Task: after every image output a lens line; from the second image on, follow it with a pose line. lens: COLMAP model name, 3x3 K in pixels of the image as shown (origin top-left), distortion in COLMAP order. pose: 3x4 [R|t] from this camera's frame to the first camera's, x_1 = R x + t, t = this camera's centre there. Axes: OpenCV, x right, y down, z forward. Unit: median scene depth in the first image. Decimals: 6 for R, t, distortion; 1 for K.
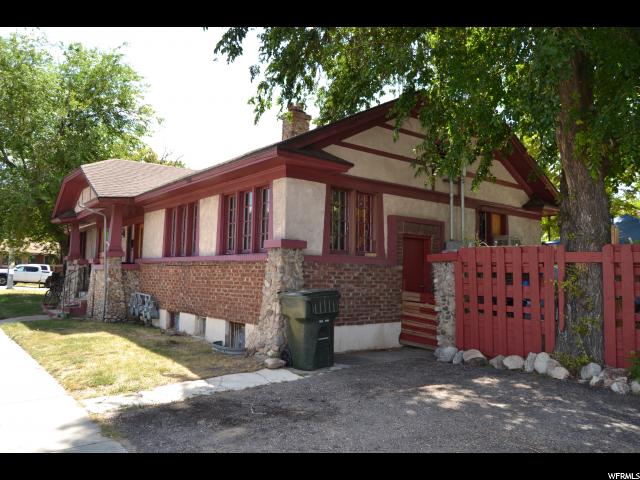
lens RADIAL K [[505.3, 0, 320.3], [0, 505.3, 238.1], [0, 0, 1]] dist [-0.089579, 0.027307]
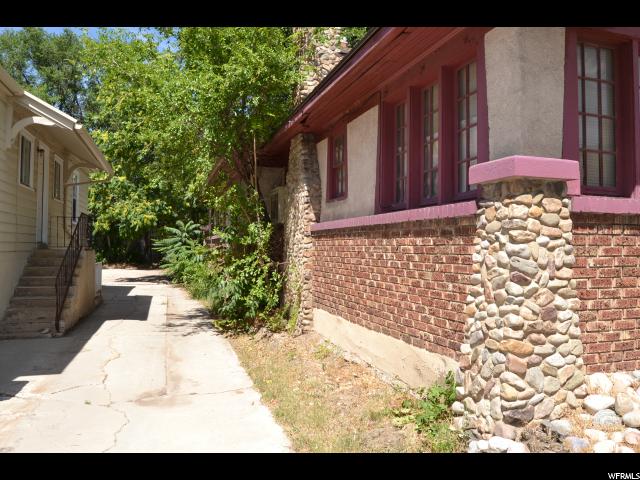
lens RADIAL K [[505.3, 0, 318.8], [0, 505.3, 240.0], [0, 0, 1]] dist [-0.089579, 0.027307]
pose [[0.932812, -0.015684, -0.360023, -0.066844], [0.034872, 0.998292, 0.046862, 0.037022], [0.358673, -0.056268, 0.931766, 0.468164]]
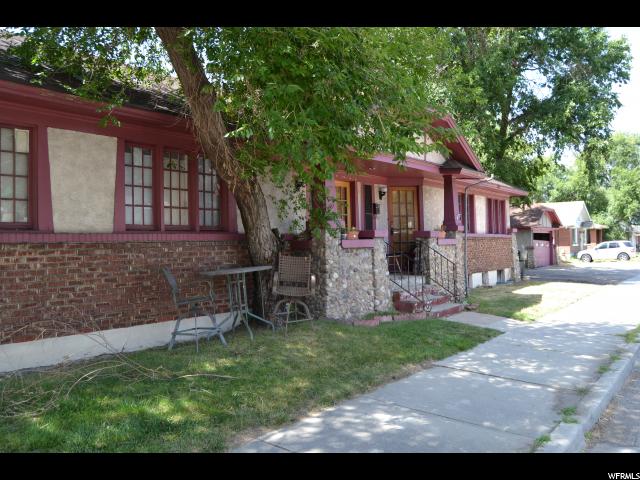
lens RADIAL K [[505.3, 0, 317.4], [0, 505.3, 240.8], [0, 0, 1]] dist [-0.089579, 0.027307]
pose [[-0.212356, 0.003939, 0.977184, -1.703694], [-0.050923, 0.998589, -0.015091, 0.111586], [-0.975865, -0.052966, -0.211856, 1.904305]]
